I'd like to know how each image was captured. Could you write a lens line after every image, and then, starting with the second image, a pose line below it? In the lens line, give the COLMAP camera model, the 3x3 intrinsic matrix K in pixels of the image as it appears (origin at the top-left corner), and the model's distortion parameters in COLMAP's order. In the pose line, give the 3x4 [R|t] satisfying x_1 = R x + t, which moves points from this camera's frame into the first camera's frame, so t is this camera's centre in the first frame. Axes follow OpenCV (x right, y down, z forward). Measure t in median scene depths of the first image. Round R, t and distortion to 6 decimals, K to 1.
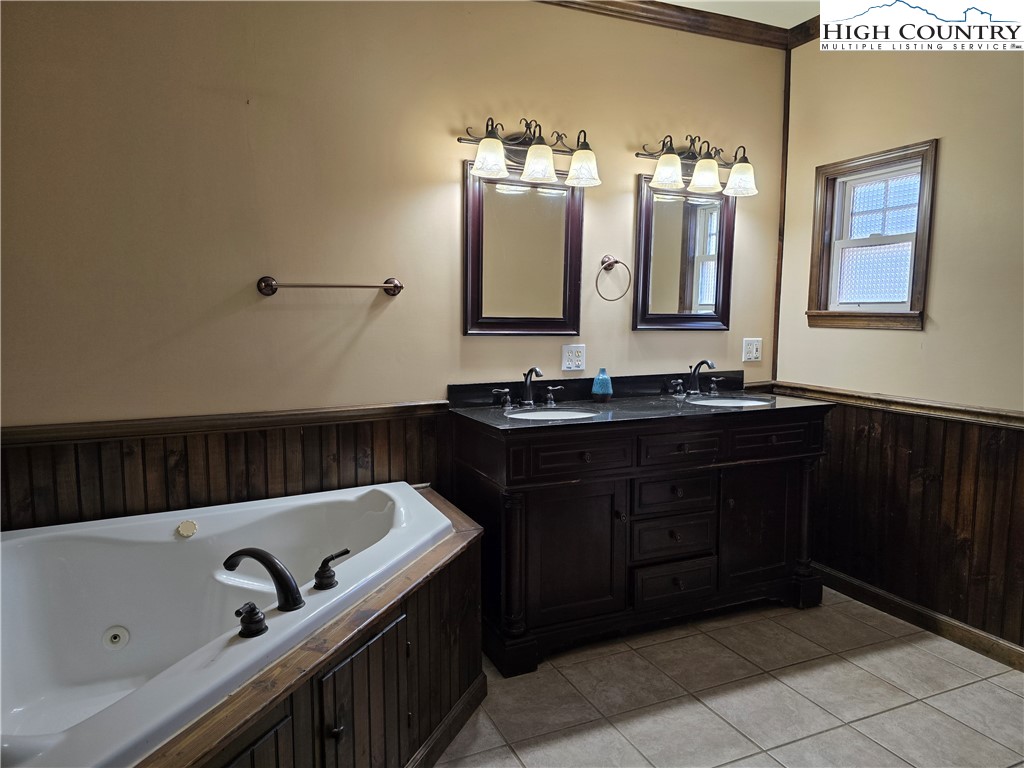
lens RADIAL K [[682.8, 0, 509.7], [0, 682.8, 386.2], [0, 0, 1]] dist [0.056815, -0.030455]
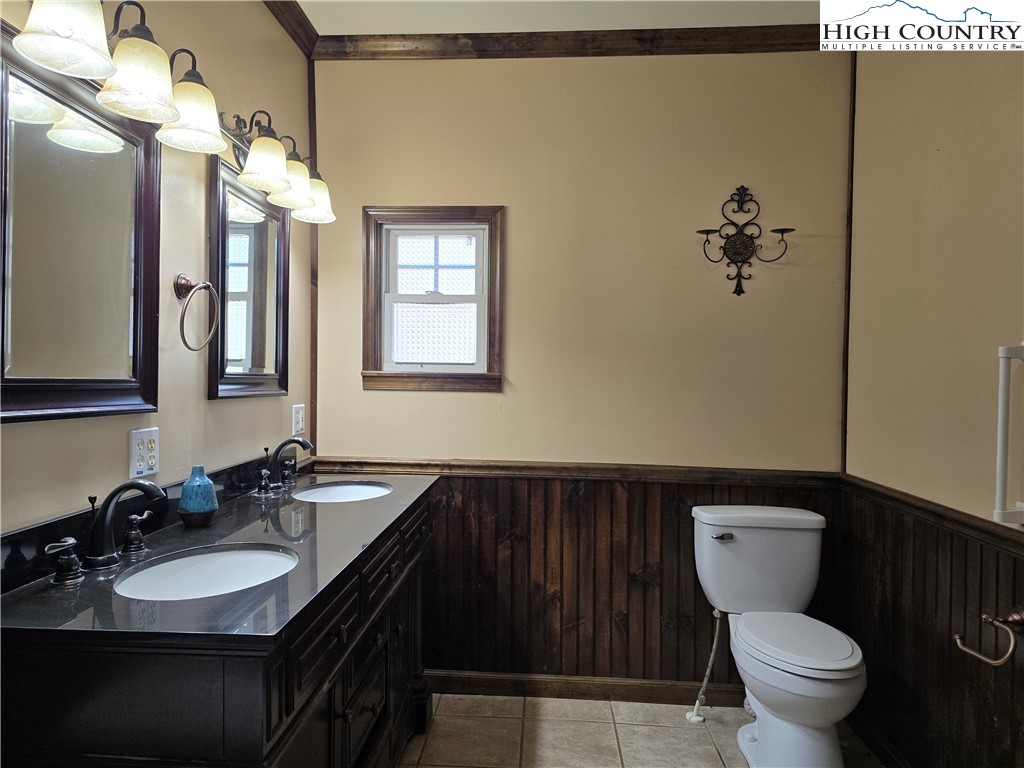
lens RADIAL K [[682.8, 0, 505.1], [0, 682.8, 385.9], [0, 0, 1]] dist [0.056815, -0.030455]
pose [[0.486839, -0.011607, 0.873414, -0.254280], [0.087190, 0.995564, -0.035369, -0.052502], [-0.869129, 0.093372, 0.485692, 0.503738]]
